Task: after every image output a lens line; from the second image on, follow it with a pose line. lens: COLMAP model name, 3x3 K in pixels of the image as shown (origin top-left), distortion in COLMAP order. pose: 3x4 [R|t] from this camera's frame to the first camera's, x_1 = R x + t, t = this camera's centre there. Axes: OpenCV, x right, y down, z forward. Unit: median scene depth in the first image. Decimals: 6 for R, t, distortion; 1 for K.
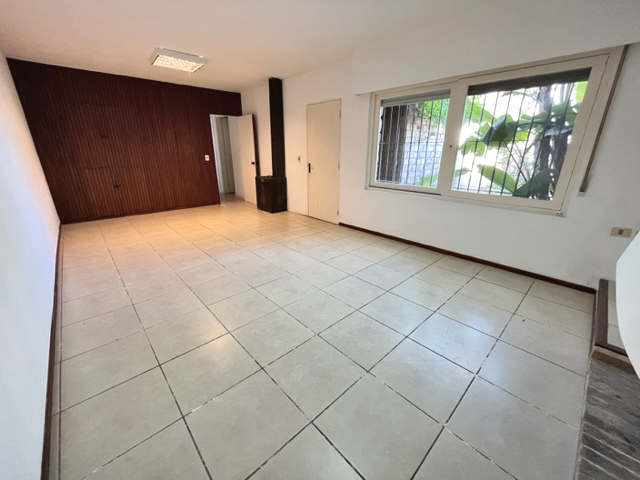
lens RADIAL K [[259.4, 0, 320.0], [0, 259.4, 240.0], [0, 0, 1]] dist [0.000317, 0.000055]
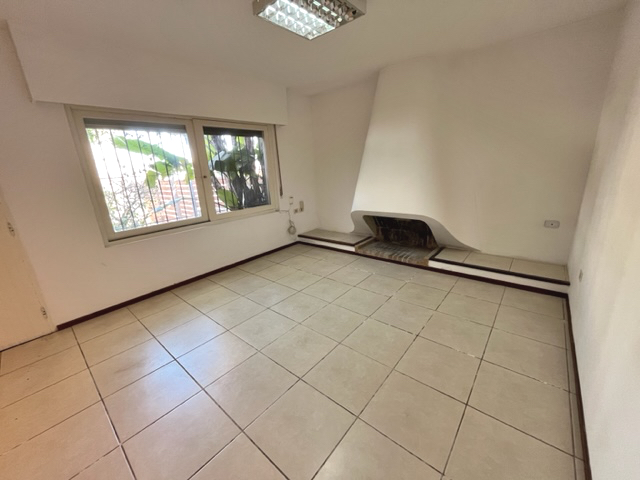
lens RADIAL K [[259.4, 0, 320.0], [0, 259.4, 240.0], [0, 0, 1]] dist [0.000317, 0.000055]
pose [[-0.111831, -0.271294, 0.955978, -0.630810], [0.378446, 0.877891, 0.293404, -0.247719], [-0.918843, 0.394598, 0.004495, 0.611813]]
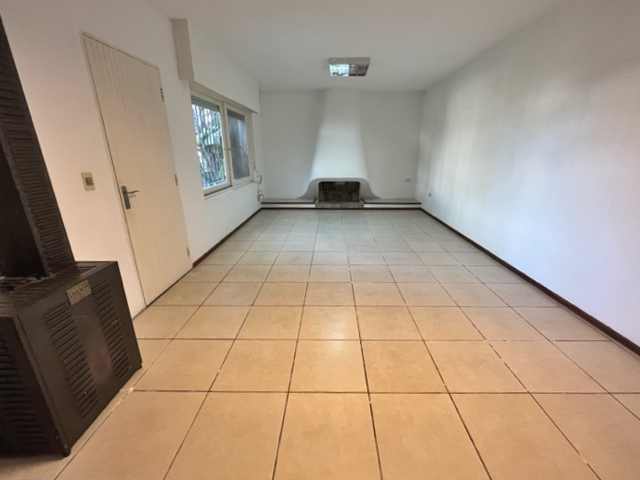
lens RADIAL K [[272.7, 0, 329.1], [0, 272.7, 237.0], [0, 0, 1]] dist [0.000010, -0.000019]
pose [[-0.722074, -0.211306, 0.658756, -0.851499], [0.226909, 0.827199, 0.514056, -0.557437], [-0.653546, 0.520664, -0.549351, 1.571479]]
